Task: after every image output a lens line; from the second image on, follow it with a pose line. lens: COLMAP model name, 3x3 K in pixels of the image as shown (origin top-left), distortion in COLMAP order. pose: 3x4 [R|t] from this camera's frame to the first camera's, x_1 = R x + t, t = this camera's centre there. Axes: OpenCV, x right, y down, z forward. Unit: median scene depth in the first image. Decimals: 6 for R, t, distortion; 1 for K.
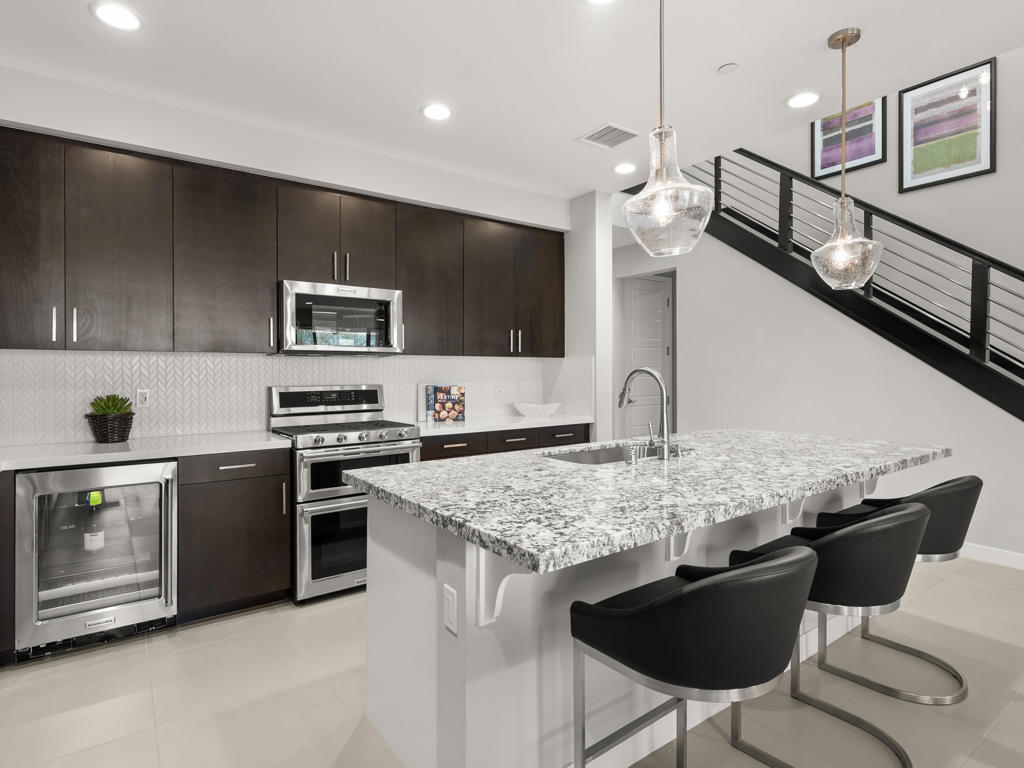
lens RADIAL K [[554.1, 0, 512.0], [0, 554.1, 384.0], [0, 0, 1]] dist [-0.002667, 0.000166]
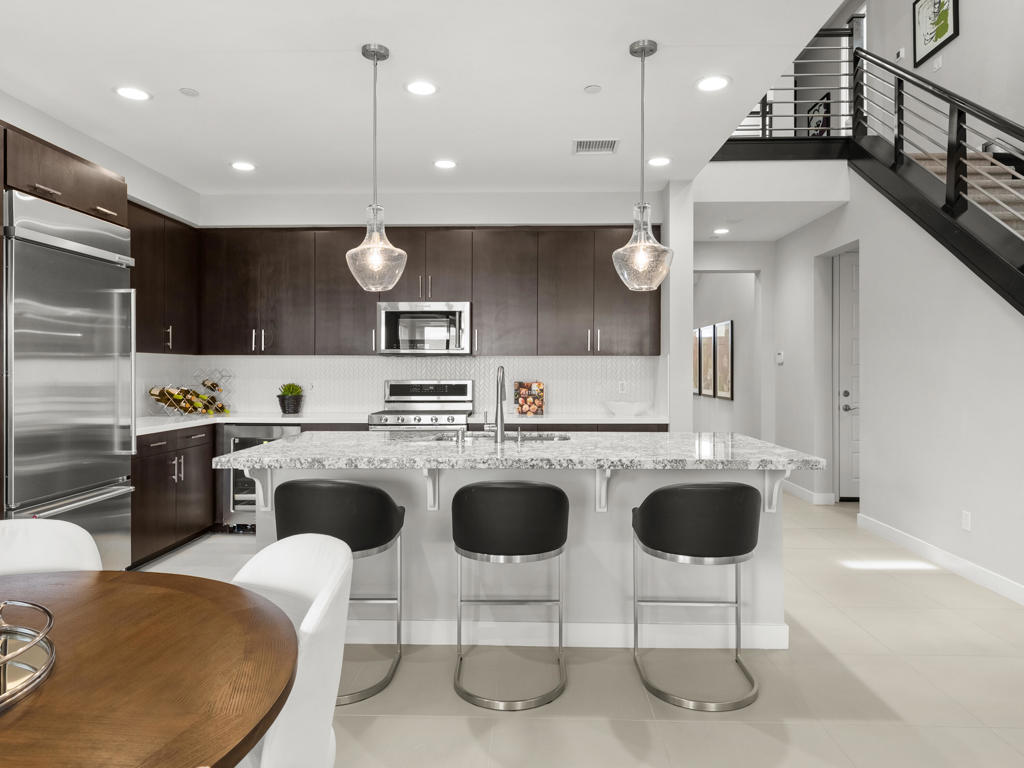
lens RADIAL K [[670.2, 0, 513.2], [0, 670.2, 378.5], [0, 0, 1]] dist [0.006600, 0.001091]
pose [[0.784438, 0.012367, -0.620084, 0.746663], [-0.017870, 0.999837, -0.002667, -0.000220], [0.619949, 0.013173, 0.784531, -0.079569]]
